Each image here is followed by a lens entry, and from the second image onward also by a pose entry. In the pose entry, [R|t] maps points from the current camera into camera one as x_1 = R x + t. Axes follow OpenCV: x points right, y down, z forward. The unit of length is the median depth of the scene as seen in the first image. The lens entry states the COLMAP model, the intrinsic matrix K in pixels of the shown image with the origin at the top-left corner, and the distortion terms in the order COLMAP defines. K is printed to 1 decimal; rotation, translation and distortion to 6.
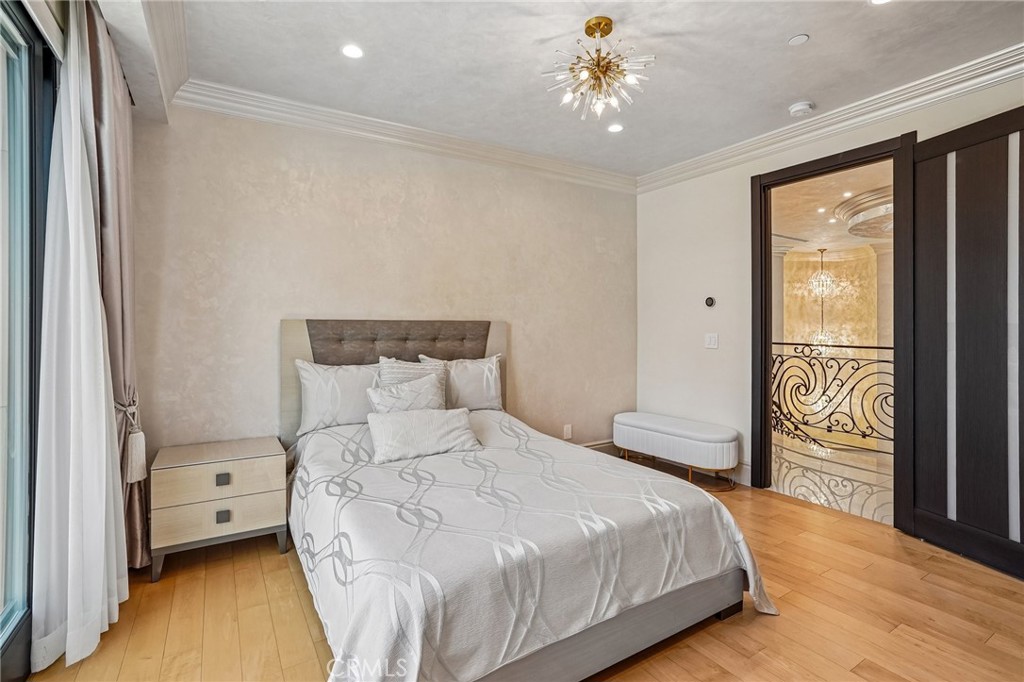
lens RADIAL K [[481.2, 0, 514.4], [0, 481.2, 328.9], [0, 0, 1]] dist [-0.056014, 0.033007]
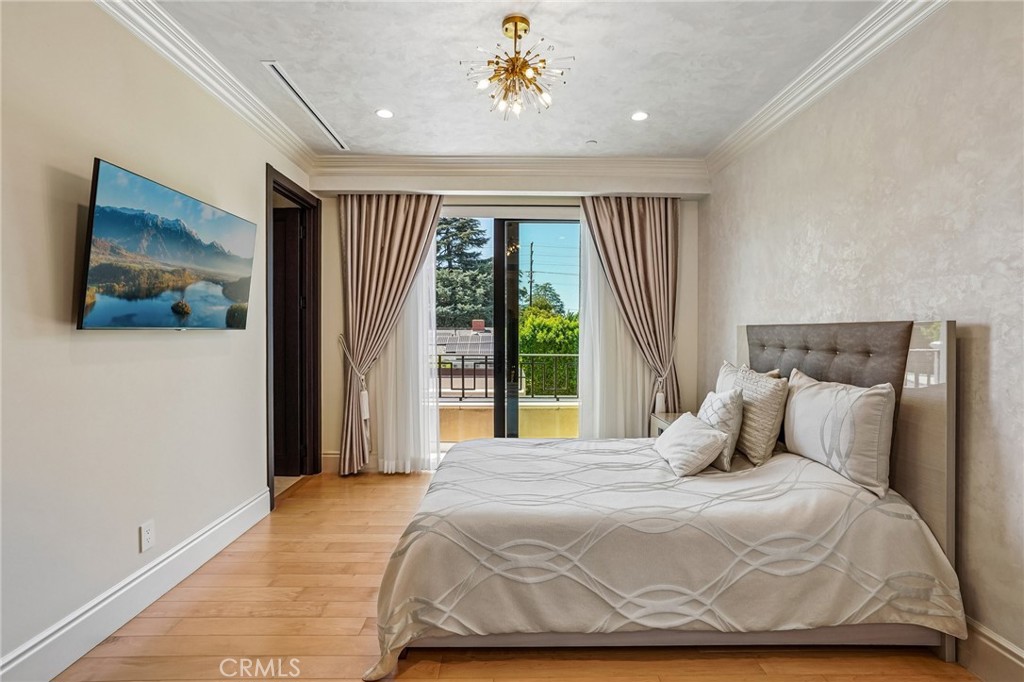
lens RADIAL K [[481.2, 0, 514.4], [0, 481.2, 328.9], [0, 0, 1]] dist [-0.056014, 0.033007]
pose [[-0.509268, -0.004916, -0.860594, 0.676791], [-0.001669, 0.999987, -0.004725, -0.005604], [0.860606, -0.000970, -0.509270, 0.993443]]
